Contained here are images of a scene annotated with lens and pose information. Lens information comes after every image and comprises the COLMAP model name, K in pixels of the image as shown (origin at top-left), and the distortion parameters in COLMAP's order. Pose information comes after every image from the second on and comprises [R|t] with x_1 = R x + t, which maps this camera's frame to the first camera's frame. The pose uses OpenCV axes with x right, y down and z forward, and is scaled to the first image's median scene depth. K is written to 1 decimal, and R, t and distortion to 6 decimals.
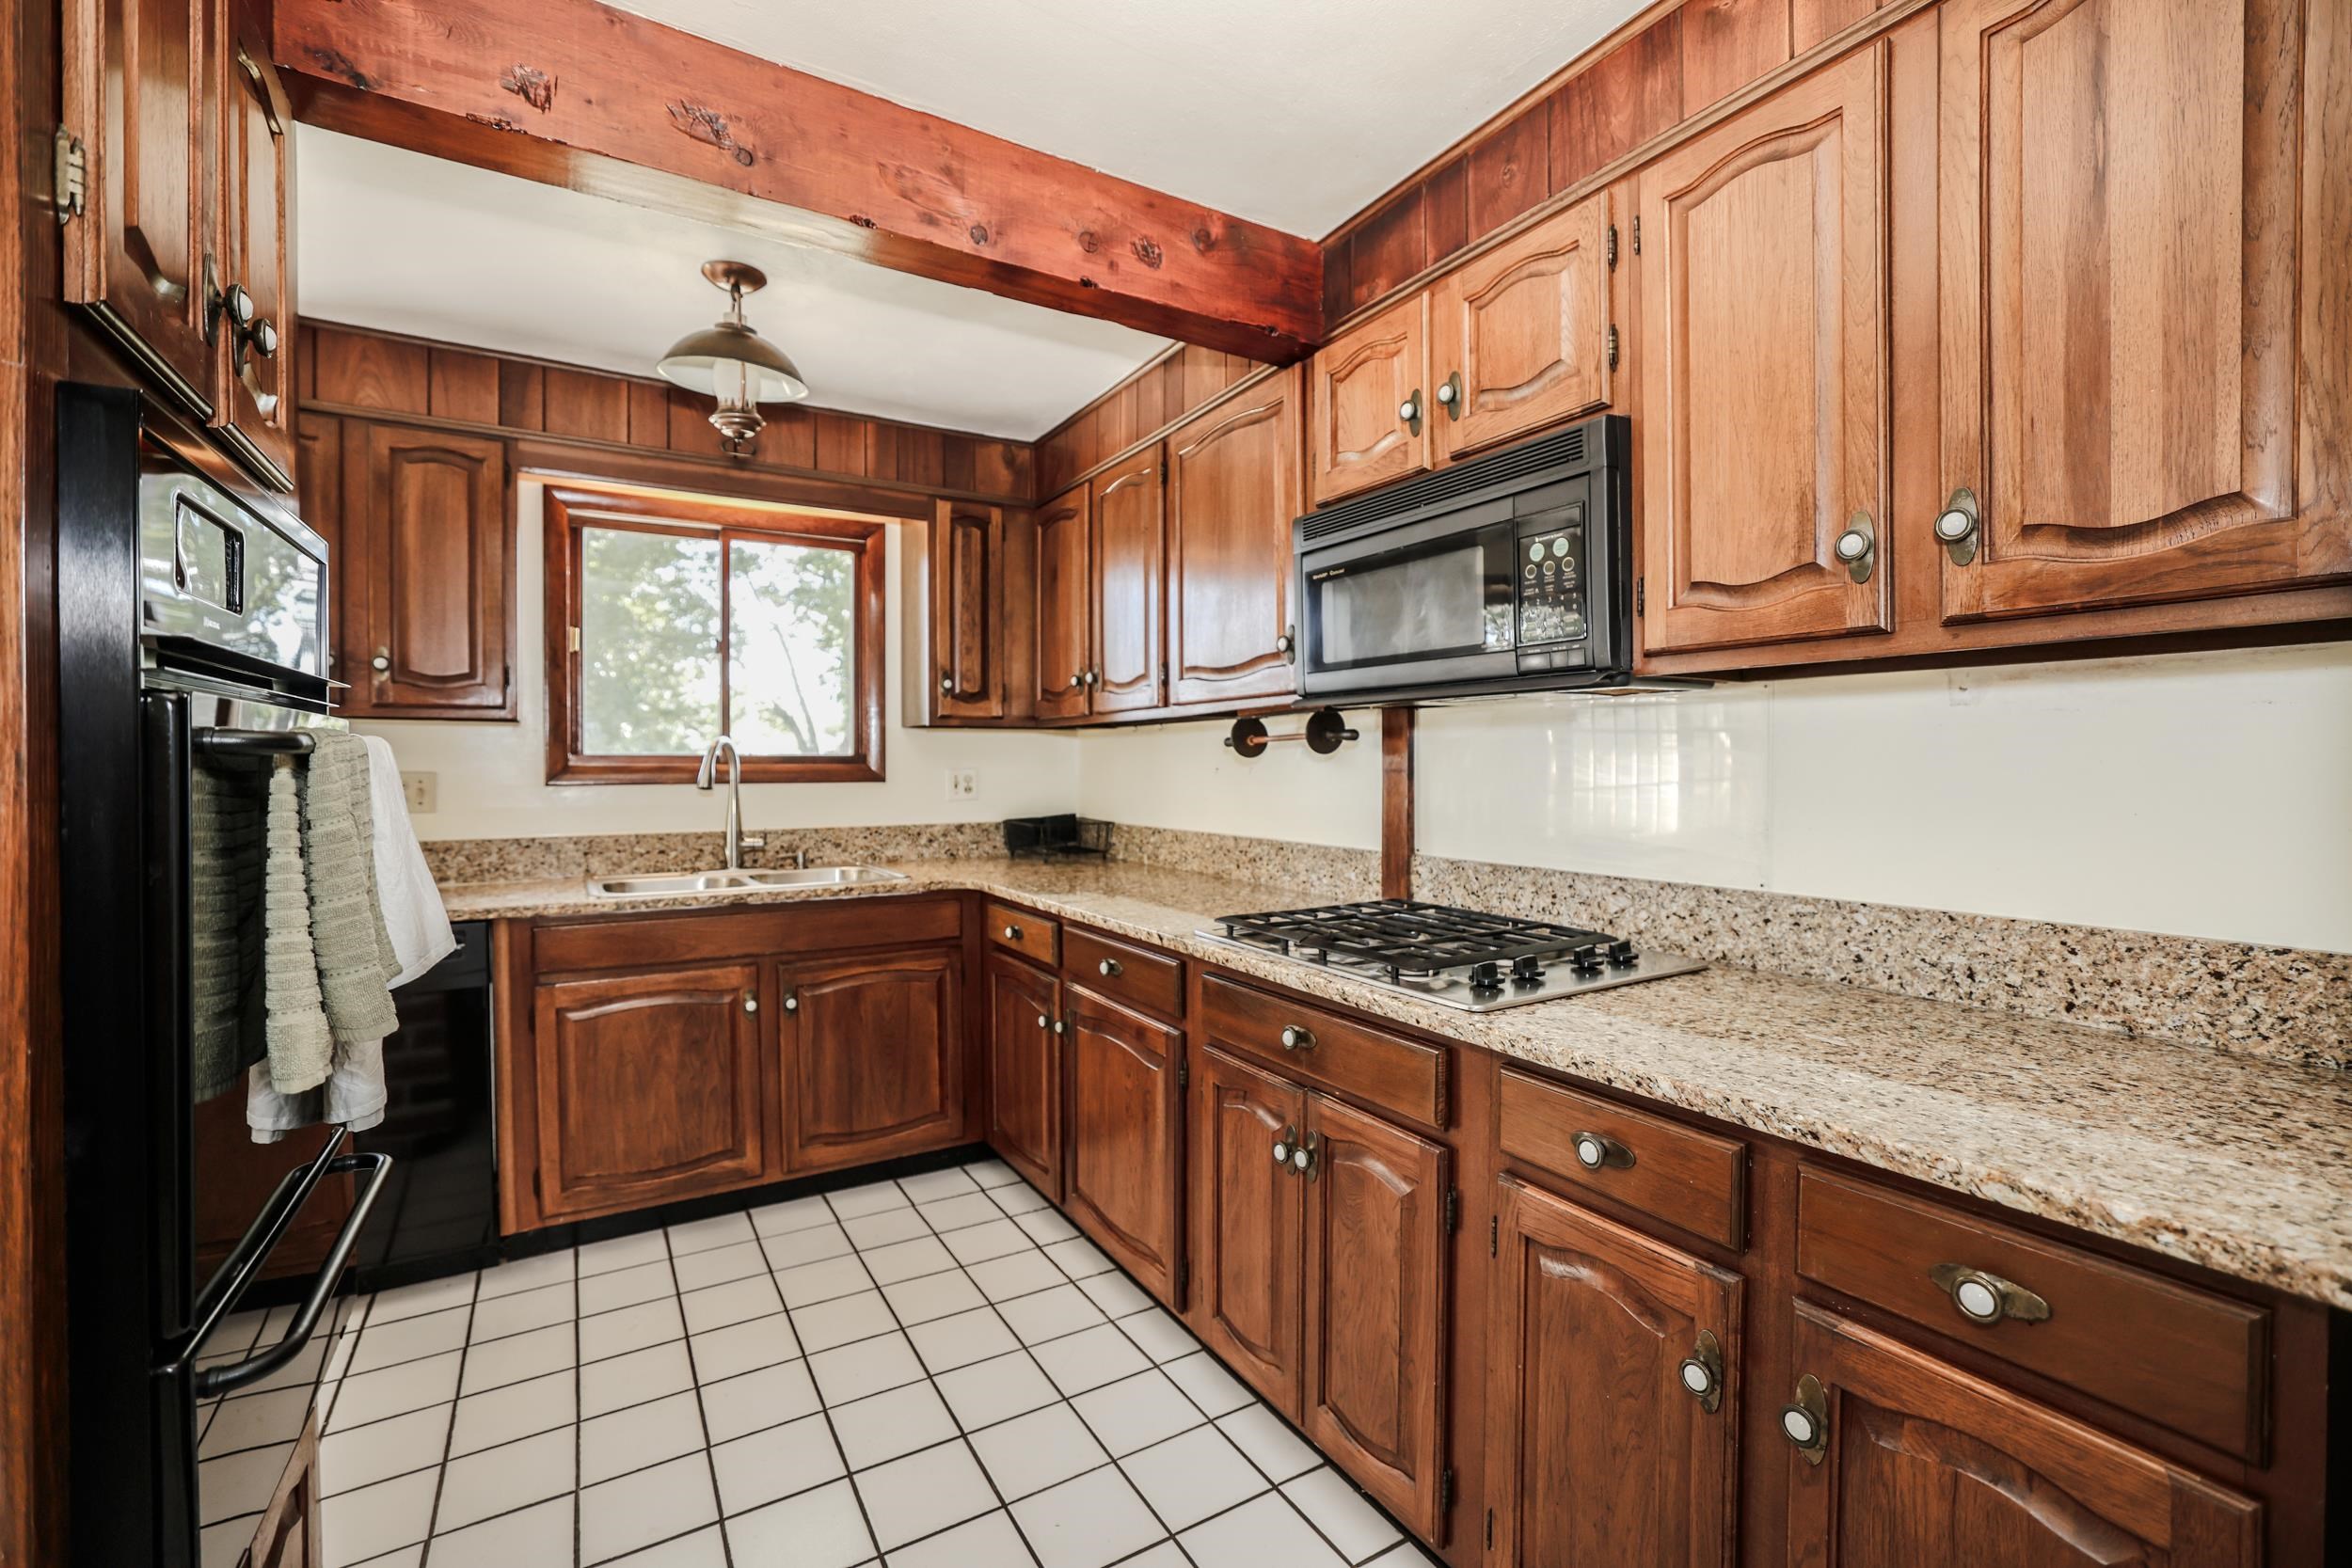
lens RADIAL K [[1005.8, 0, 1176.0], [0, 1005.8, 784.0], [0, 0, 1]] dist [-0.046638, 0.015785]
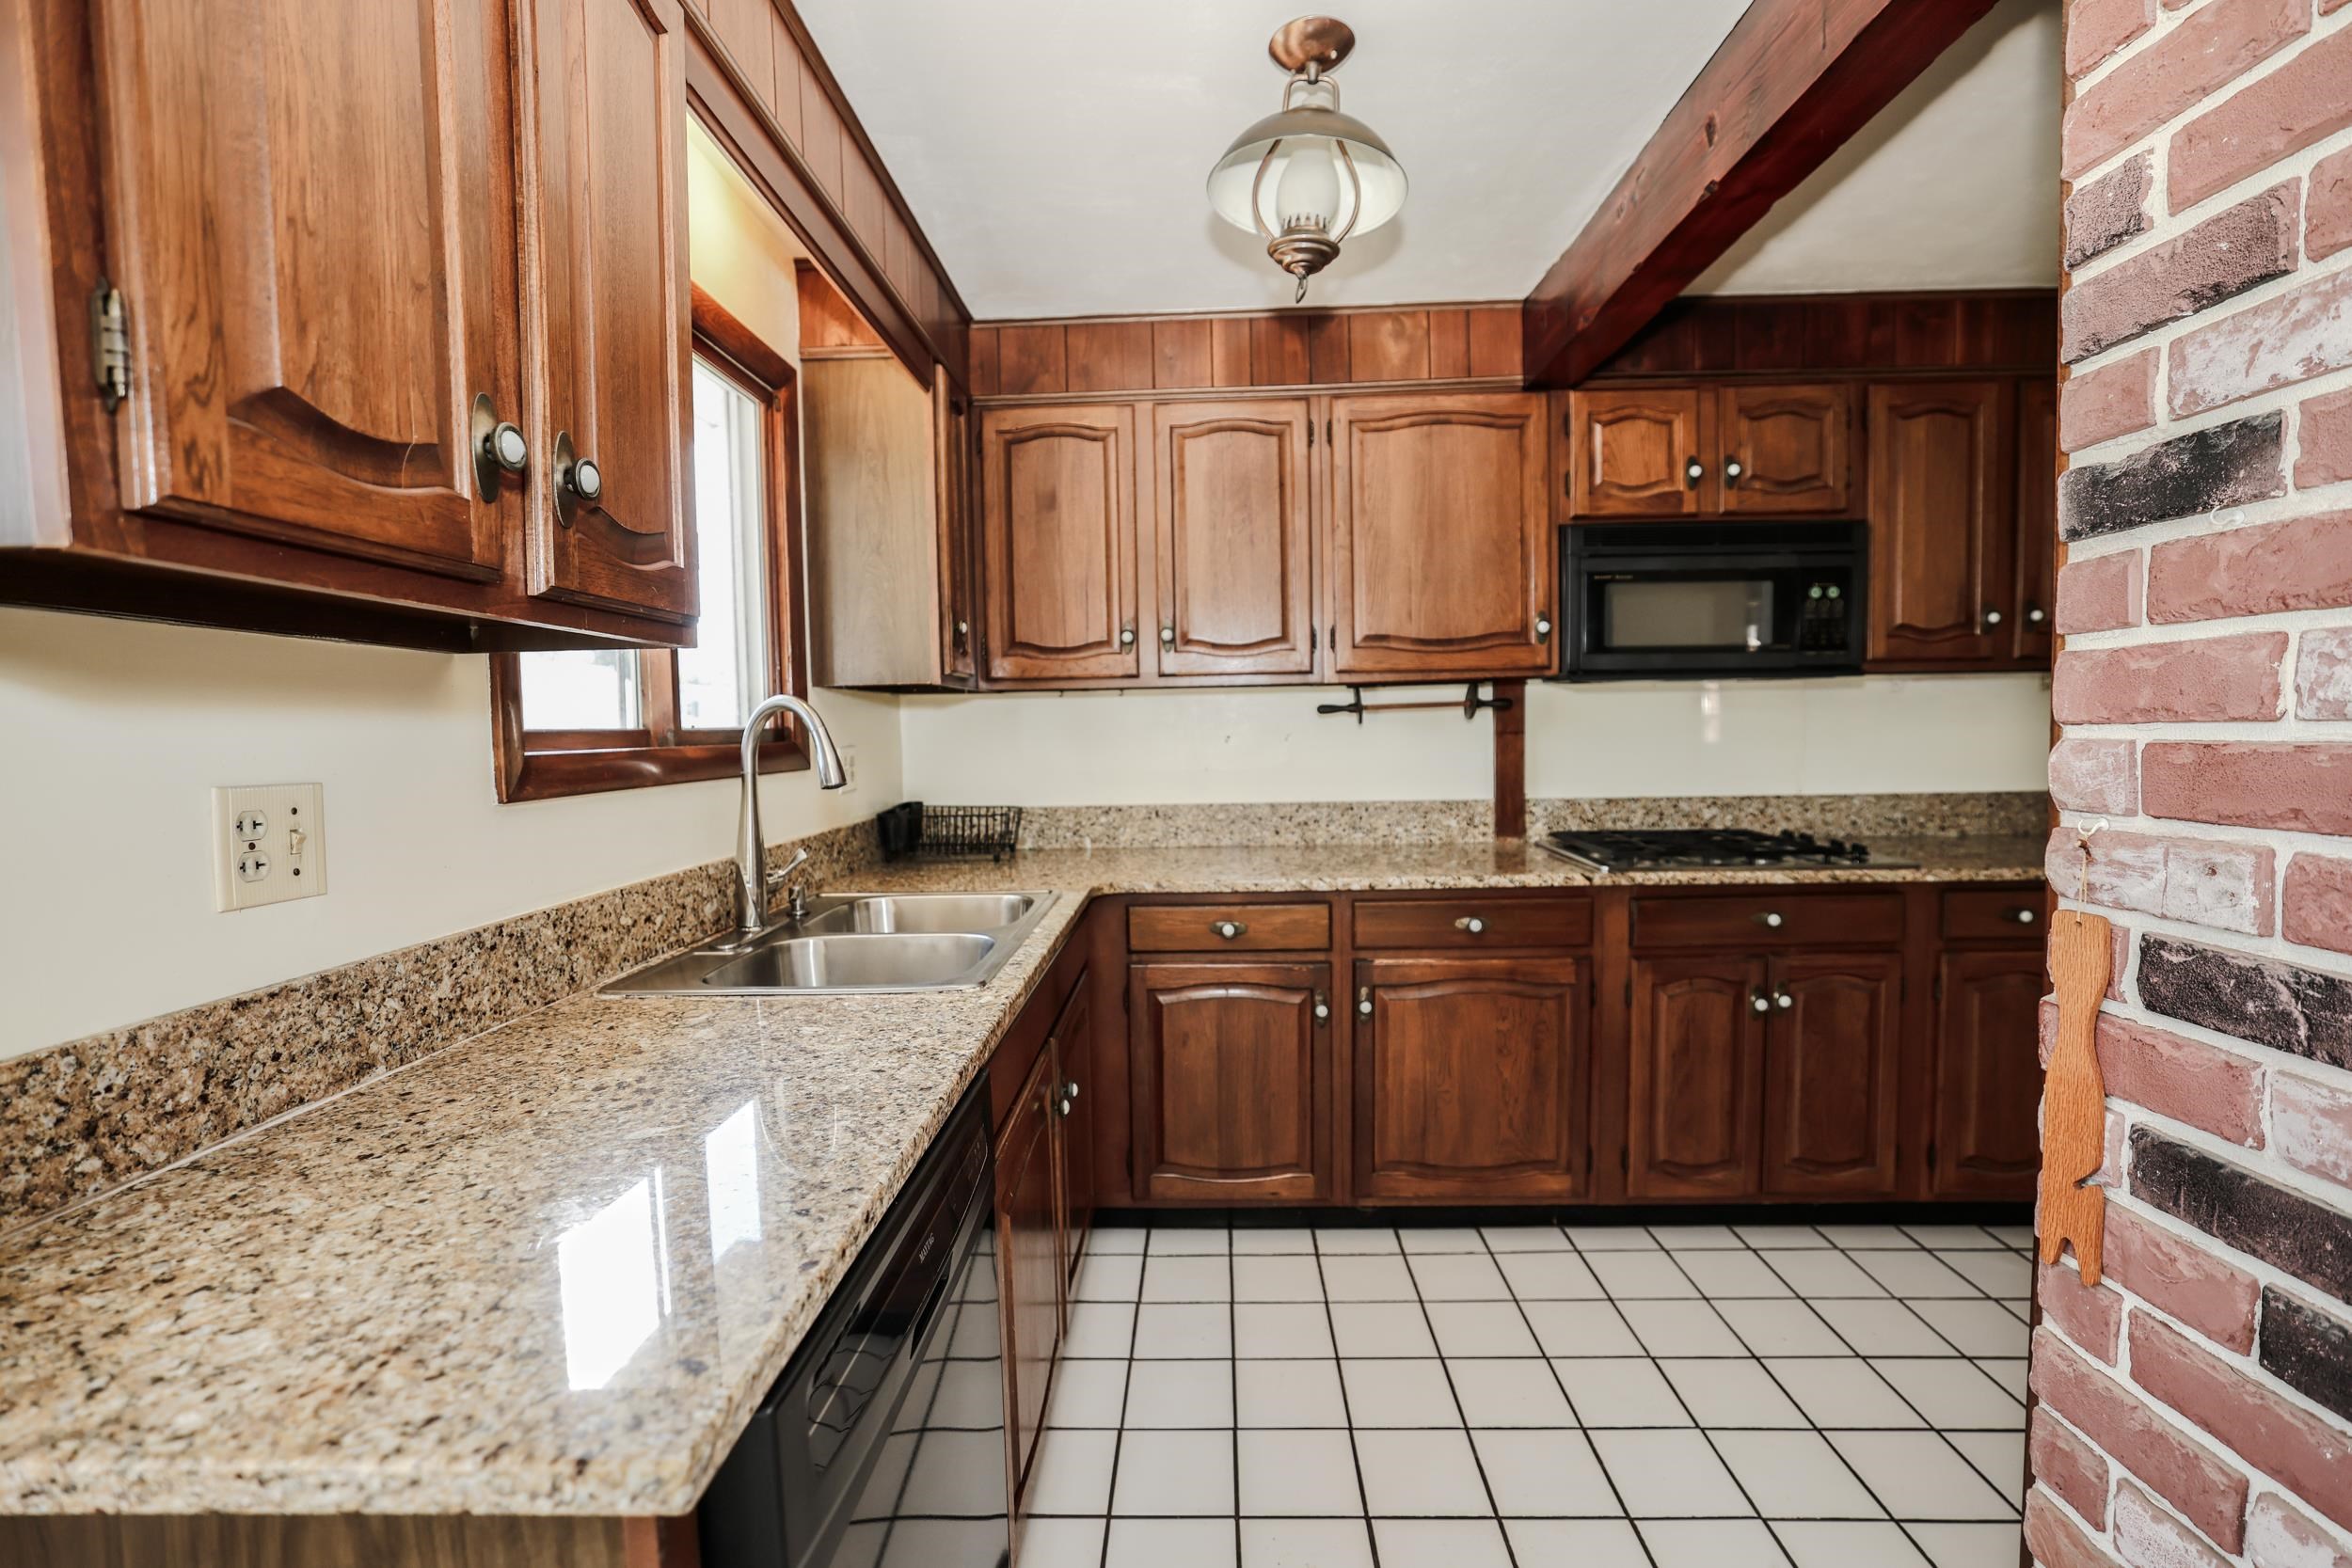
lens RADIAL K [[1024.2, 0, 1179.1], [0, 1024.2, 781.3], [0, 0, 1]] dist [-0.047932, 0.017044]
pose [[0.552283, -0.053728, 0.831924, -1.252691], [0.034486, 0.998539, 0.041595, -0.023759], [-0.832943, 0.005718, 0.553329, 0.755447]]
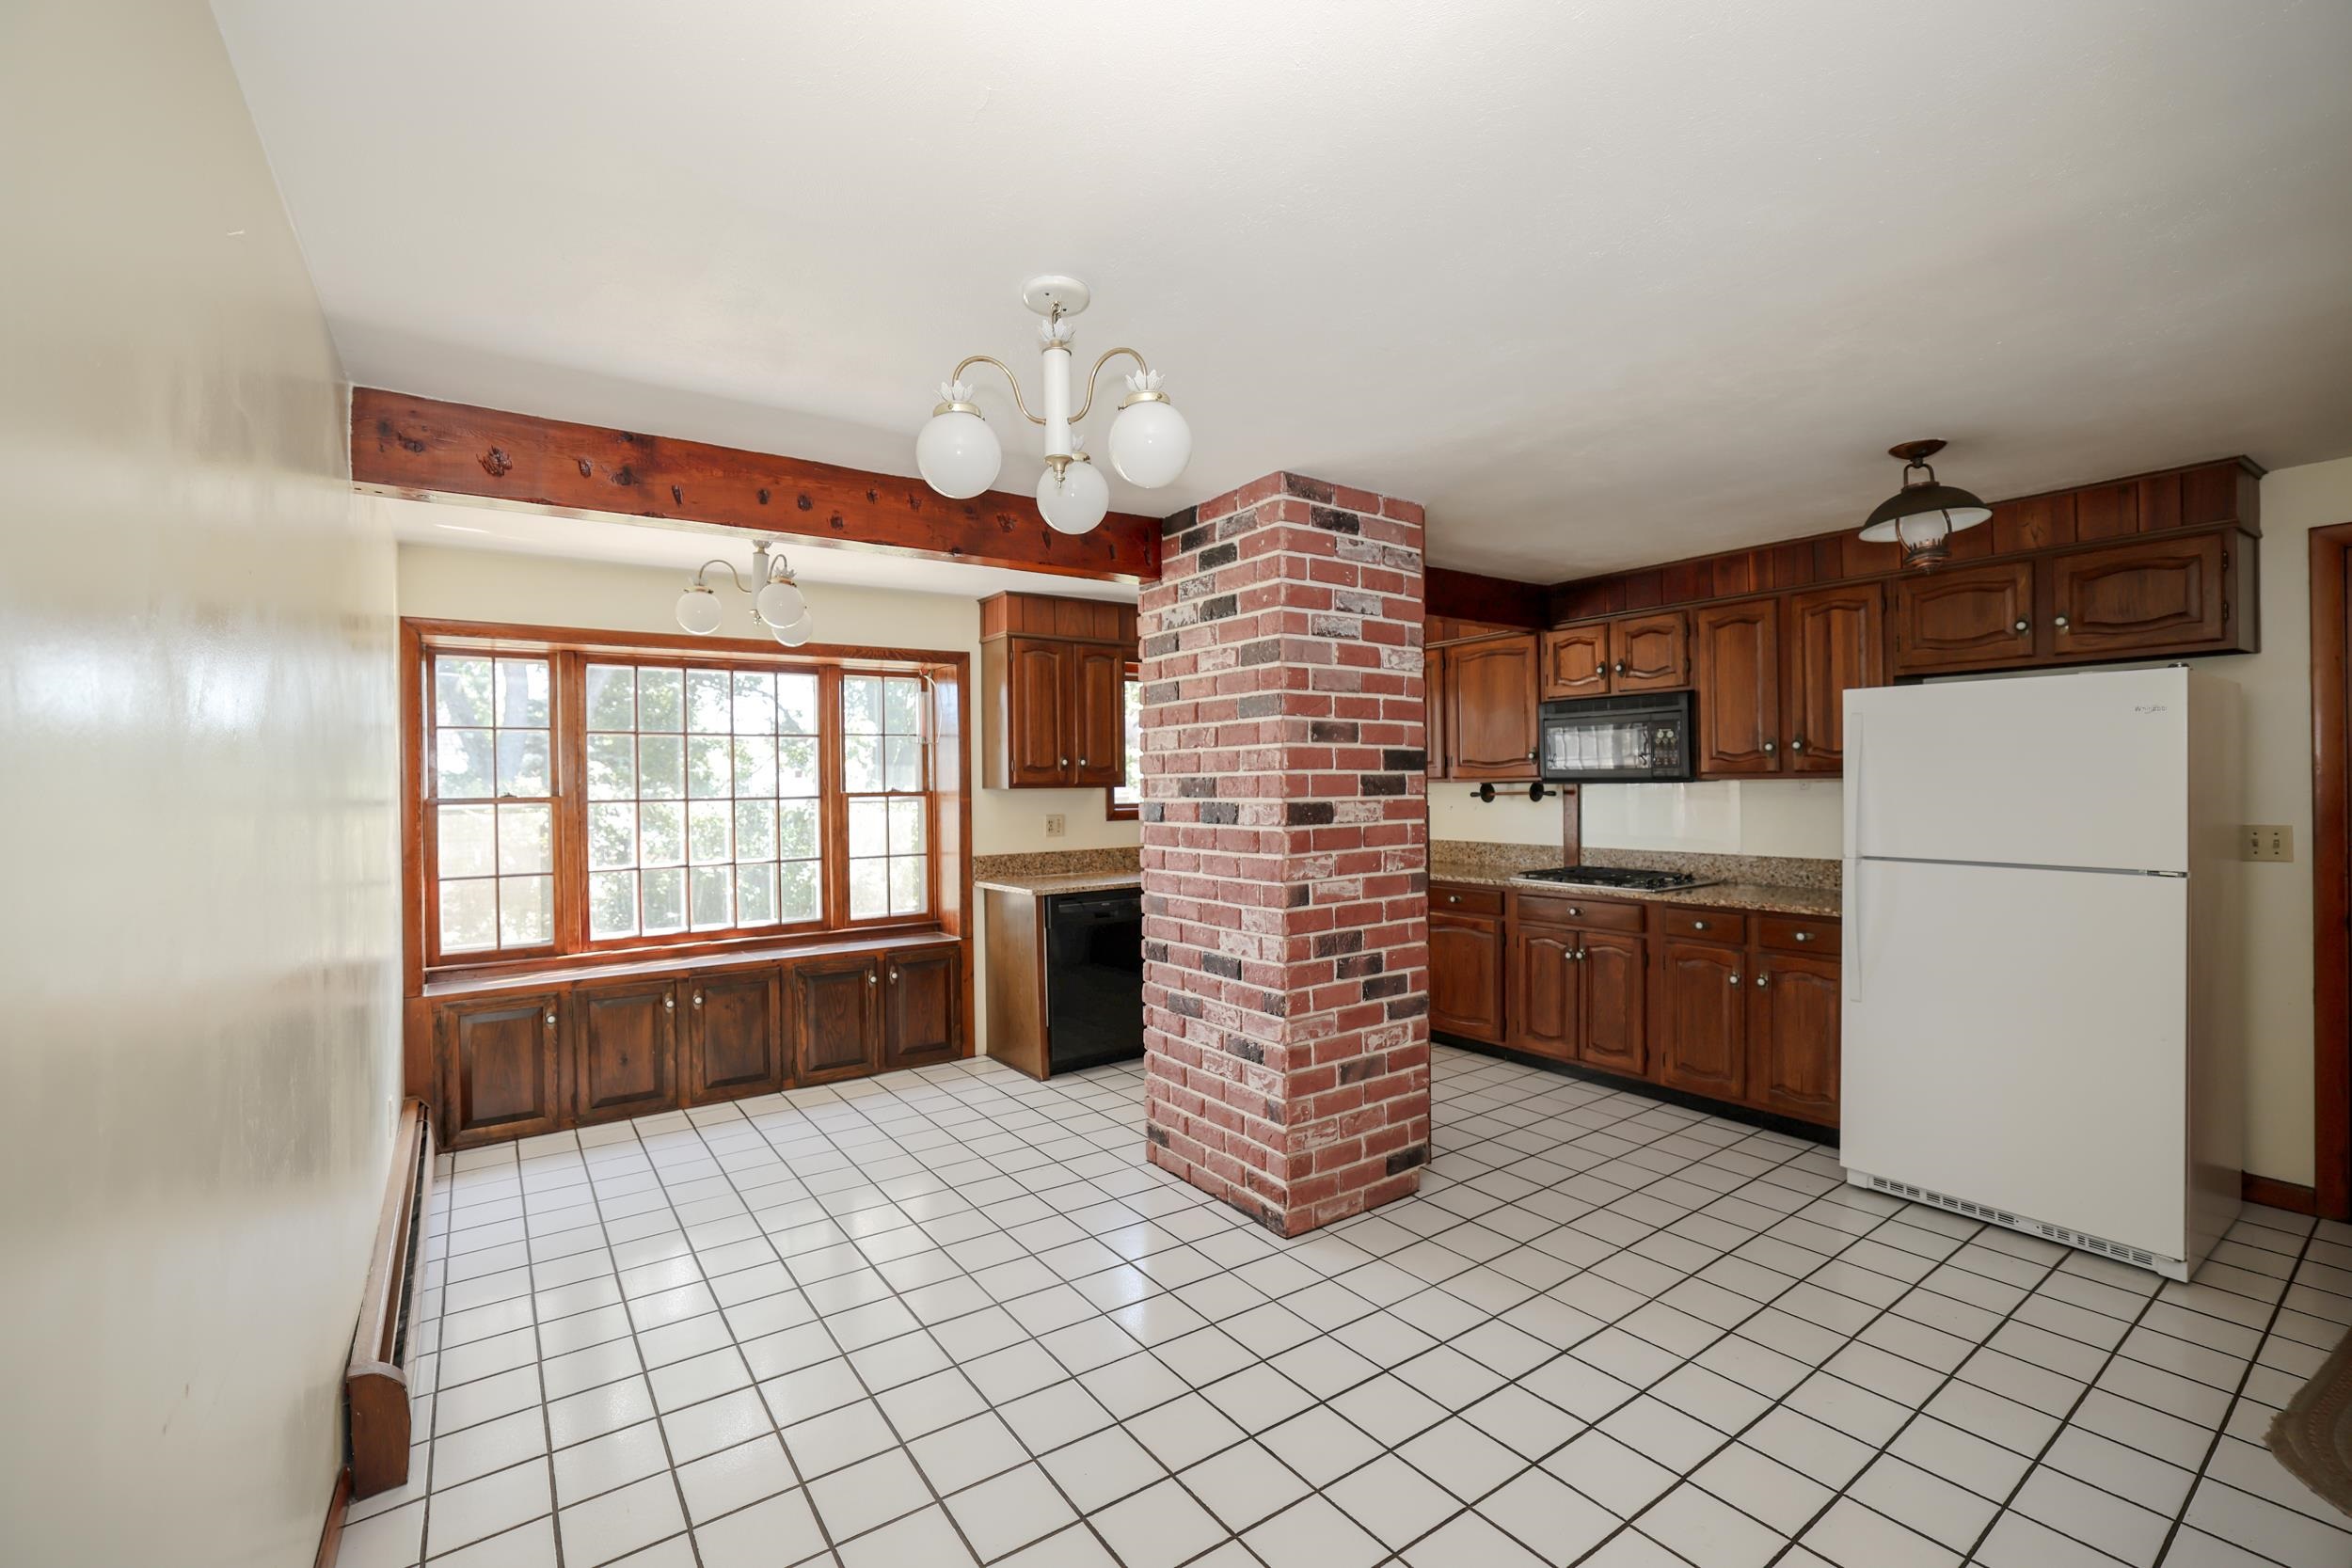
lens RADIAL K [[993.2, 0, 1174.1], [0, 993.2, 791.5], [0, 0, 1]] dist [-0.050212, 0.013810]
pose [[0.998169, -0.012504, 0.059177, -0.924549], [0.013190, 0.999850, -0.011226, -0.046900], [-0.059028, 0.011986, 0.998184, -1.325082]]
